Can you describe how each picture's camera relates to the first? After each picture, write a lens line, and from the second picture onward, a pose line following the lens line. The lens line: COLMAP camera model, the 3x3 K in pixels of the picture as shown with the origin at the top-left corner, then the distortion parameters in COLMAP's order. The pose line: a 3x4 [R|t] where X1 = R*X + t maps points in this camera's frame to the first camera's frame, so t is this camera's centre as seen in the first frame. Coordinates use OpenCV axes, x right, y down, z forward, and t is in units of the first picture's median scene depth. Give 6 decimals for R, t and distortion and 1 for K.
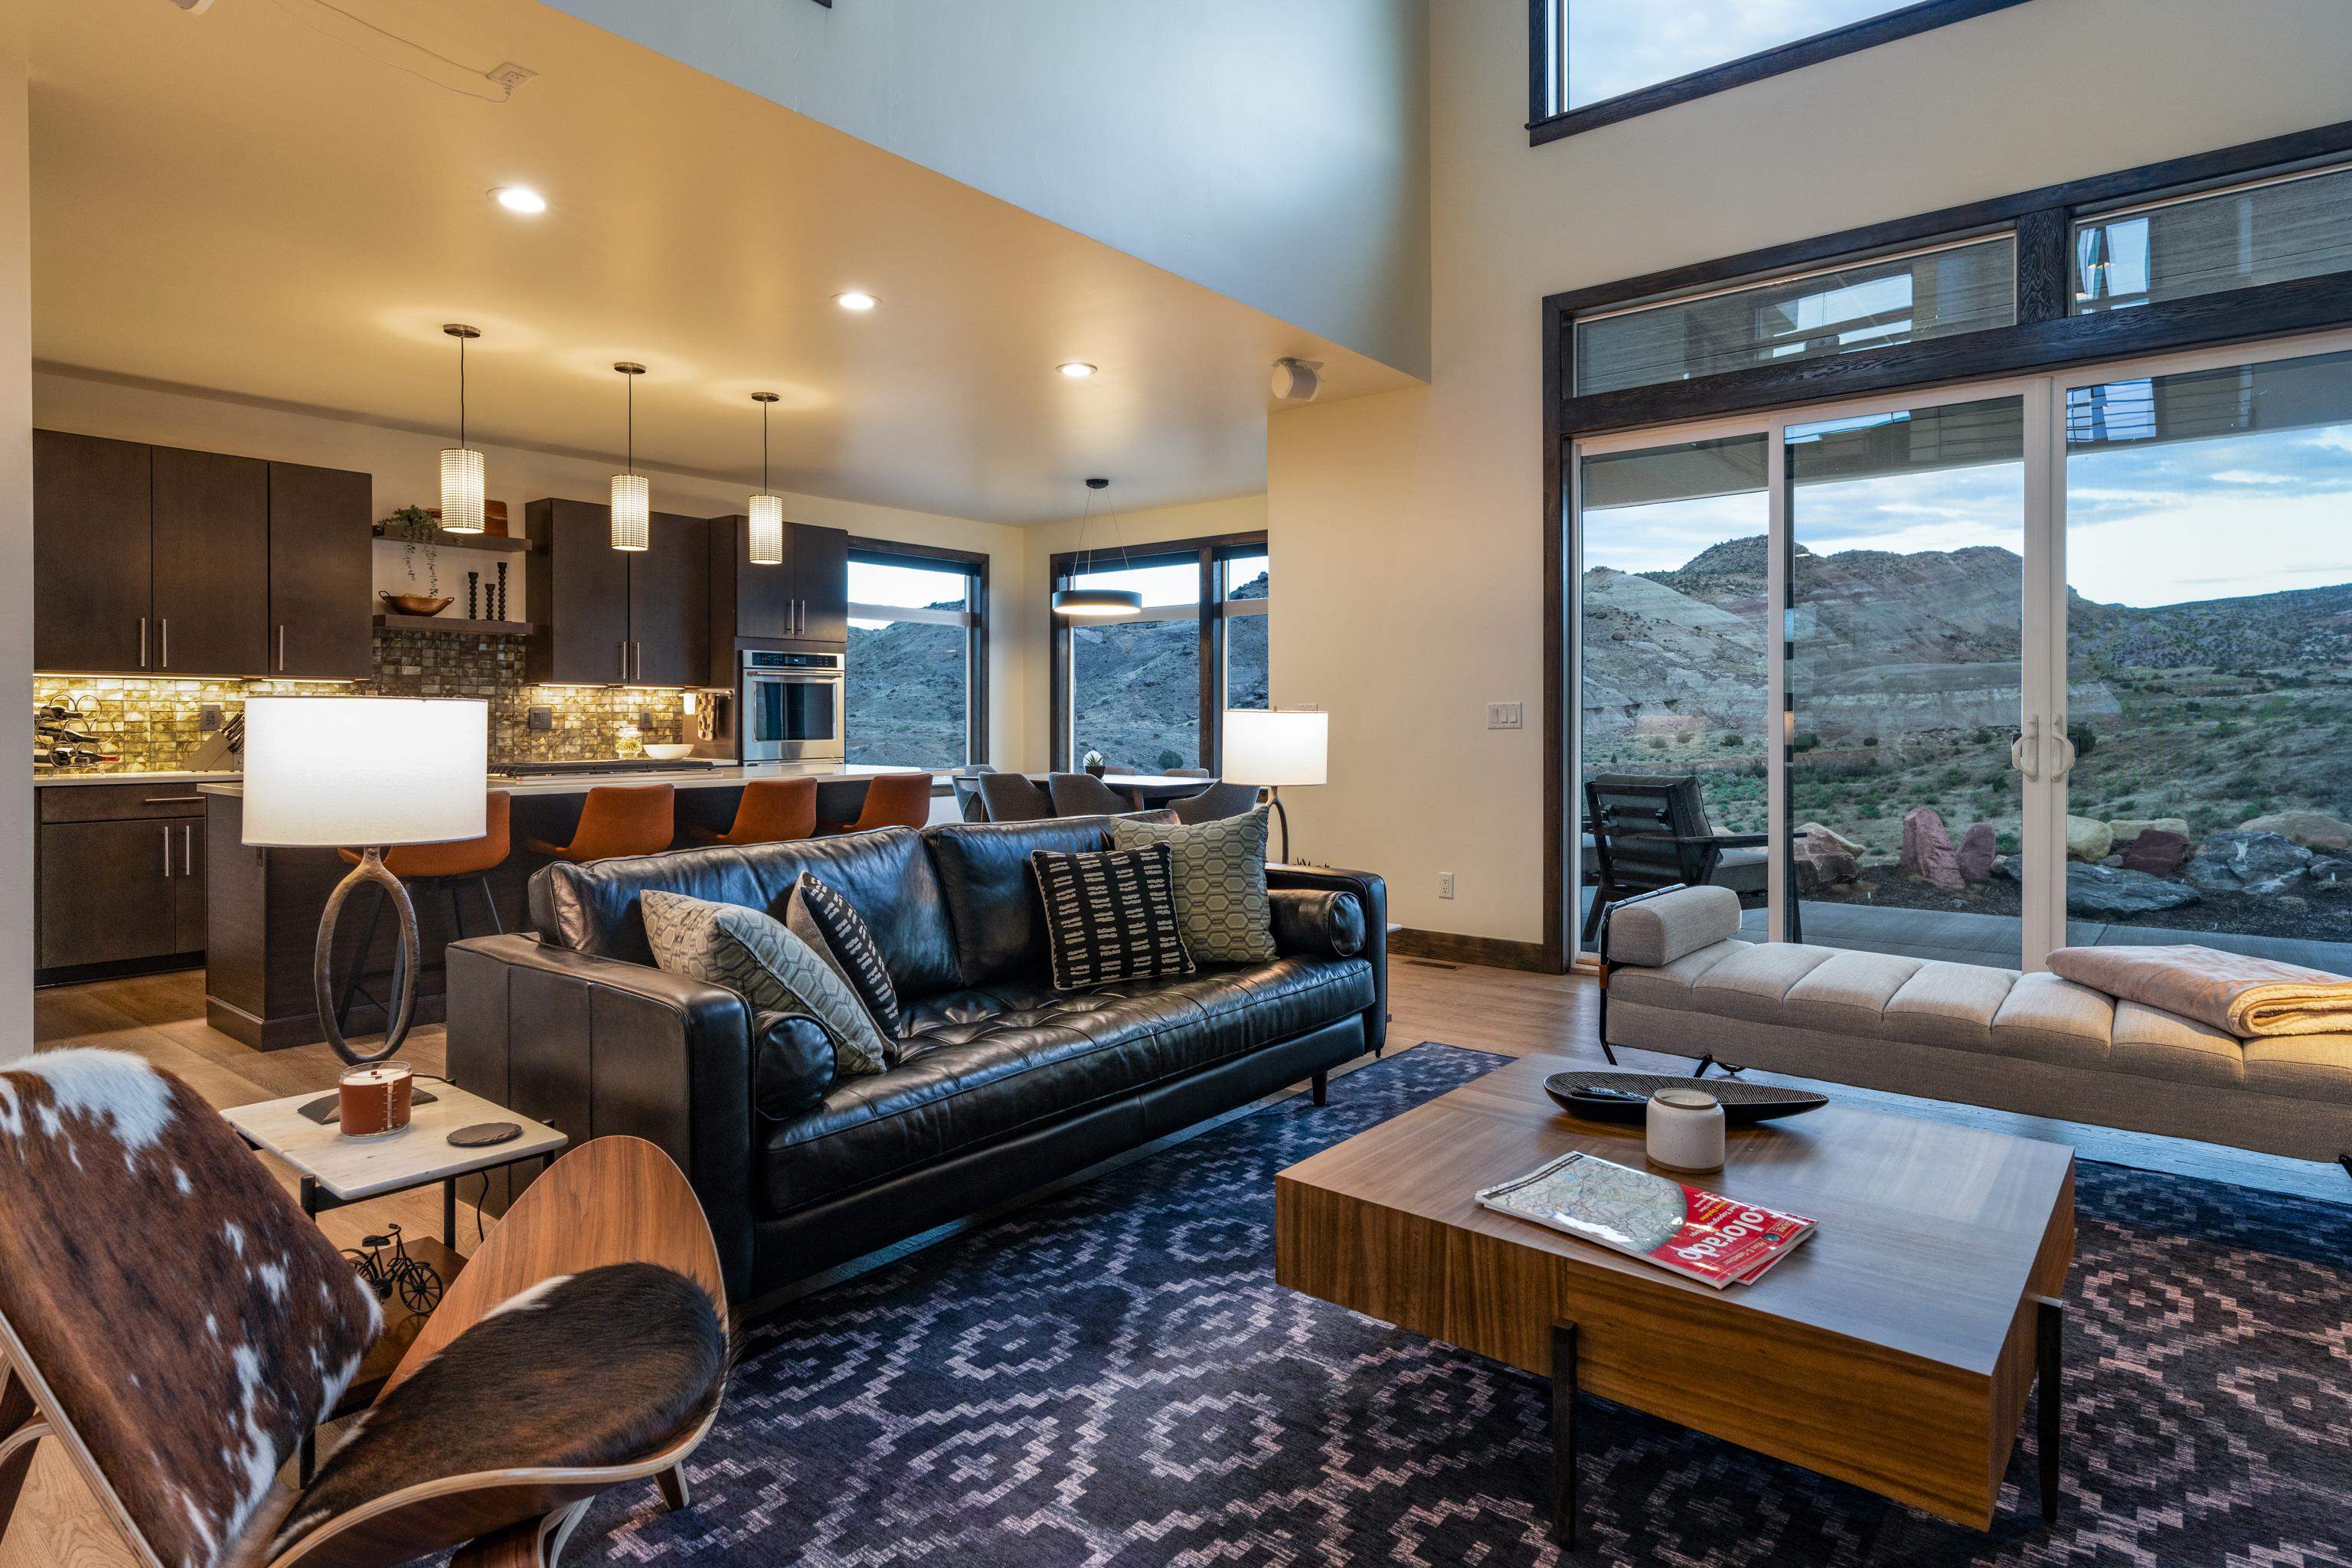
lens RADIAL K [[1269.5, 0, 1176.1], [0, 1269.5, 720.1], [0, 0, 1]] dist [-0.002202, -0.000363]
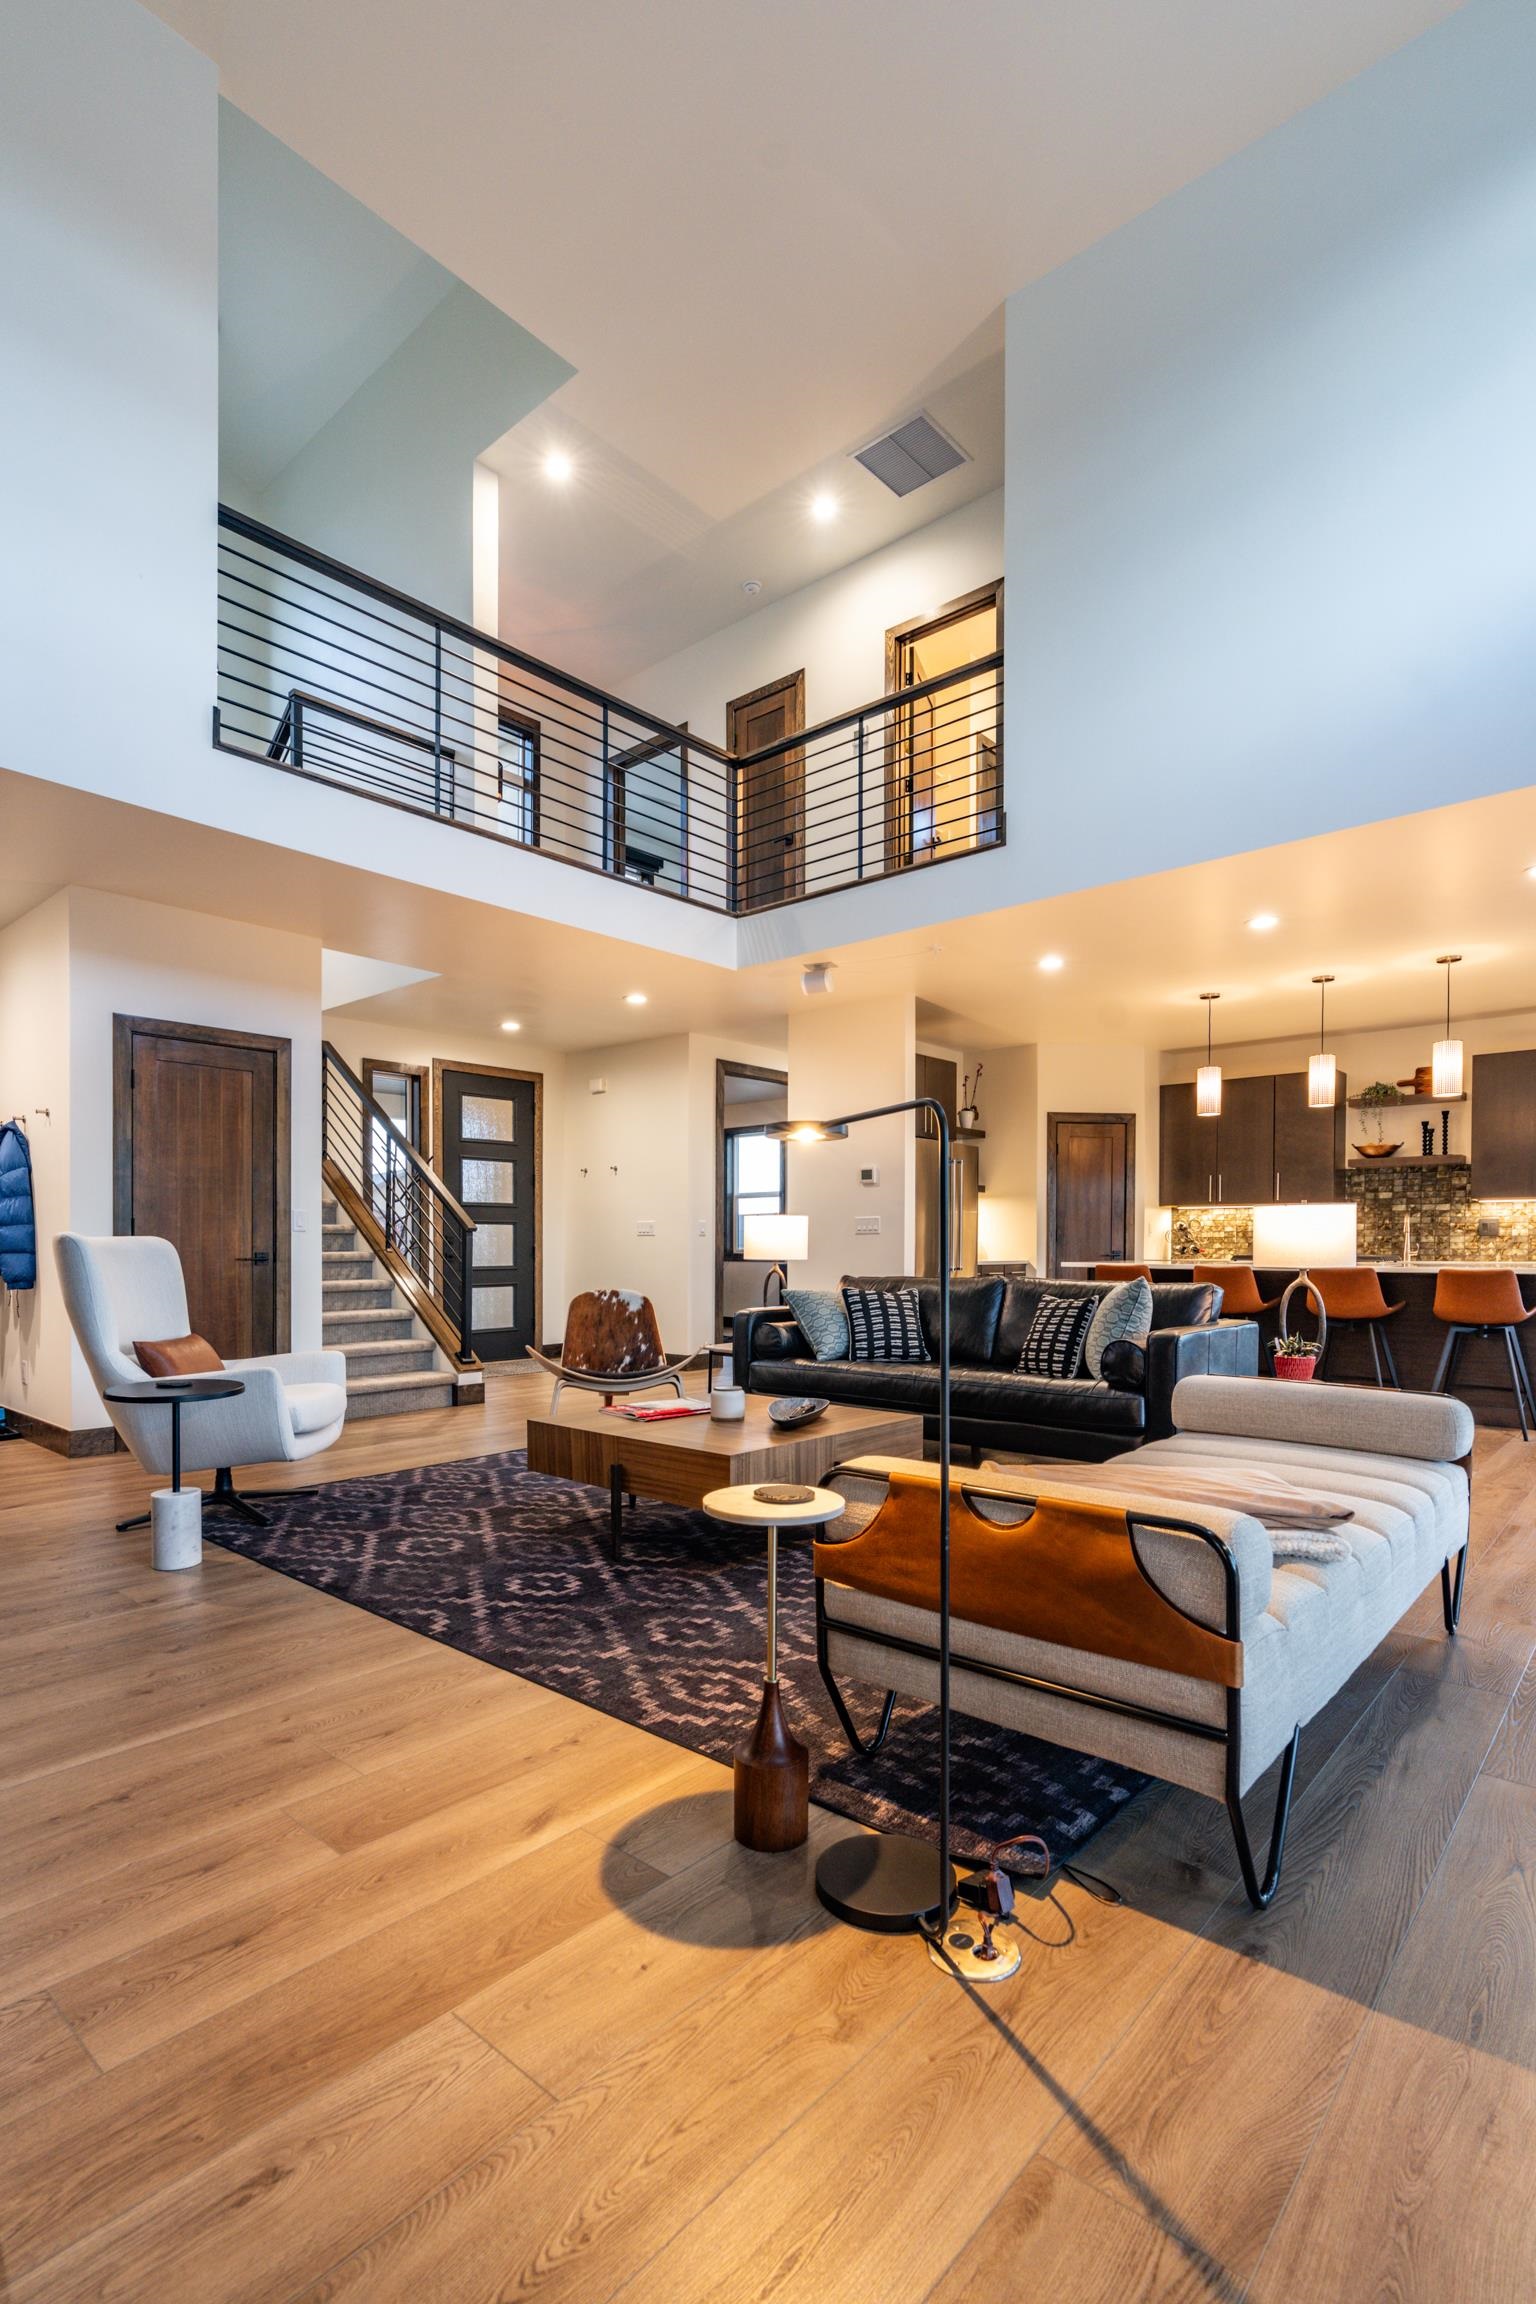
lens RADIAL K [[1073.9, 0, 765.3], [0, 1073.9, 1256.7], [0, 0, 1]] dist [-0.001189, 0.000026]
pose [[-0.033319, 0.012001, -0.999373, 0.810518], [-0.001224, 0.999927, 0.012048, 0.021217], [0.999444, 0.001624, -0.033301, 0.417116]]
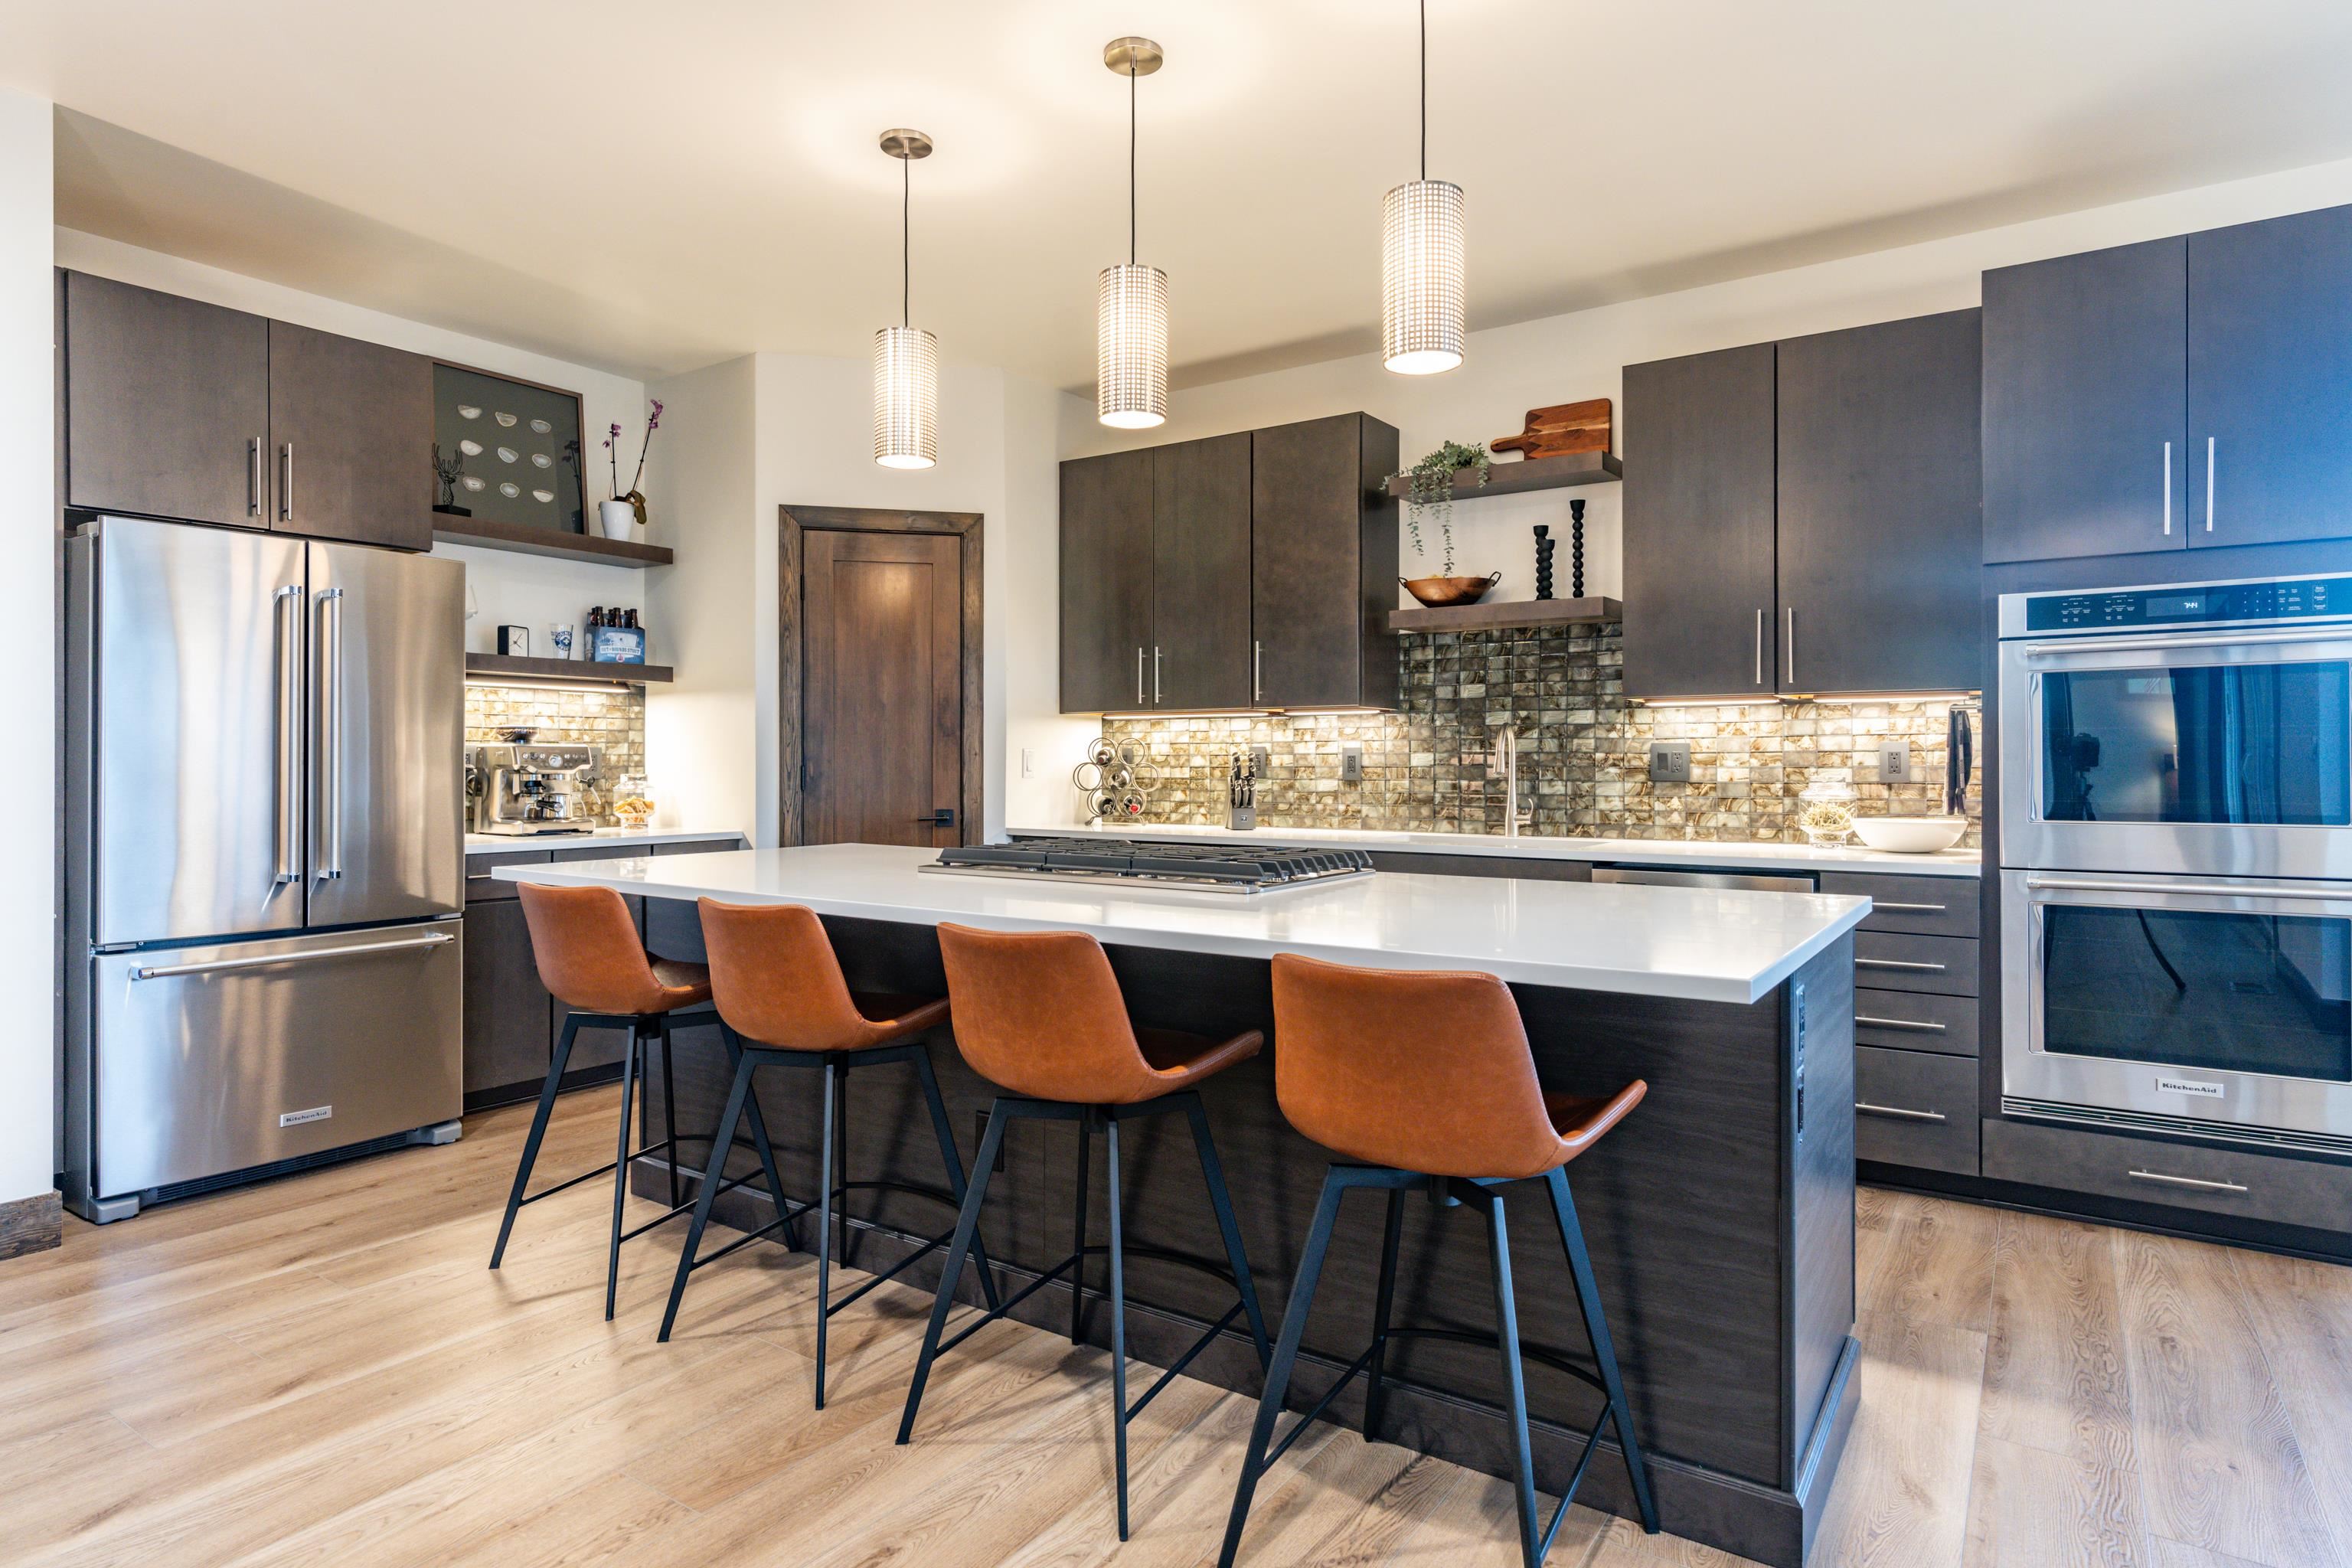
lens RADIAL K [[1280.4, 0, 1177.1], [0, 1280.4, 758.6], [0, 0, 1]] dist [-0.002587, -0.000324]
pose [[0.082572, -0.000976, -0.996585, 0.062048], [0.000535, 0.999999, -0.000935, -0.004142], [0.996585, -0.000456, 0.082572, 0.991465]]
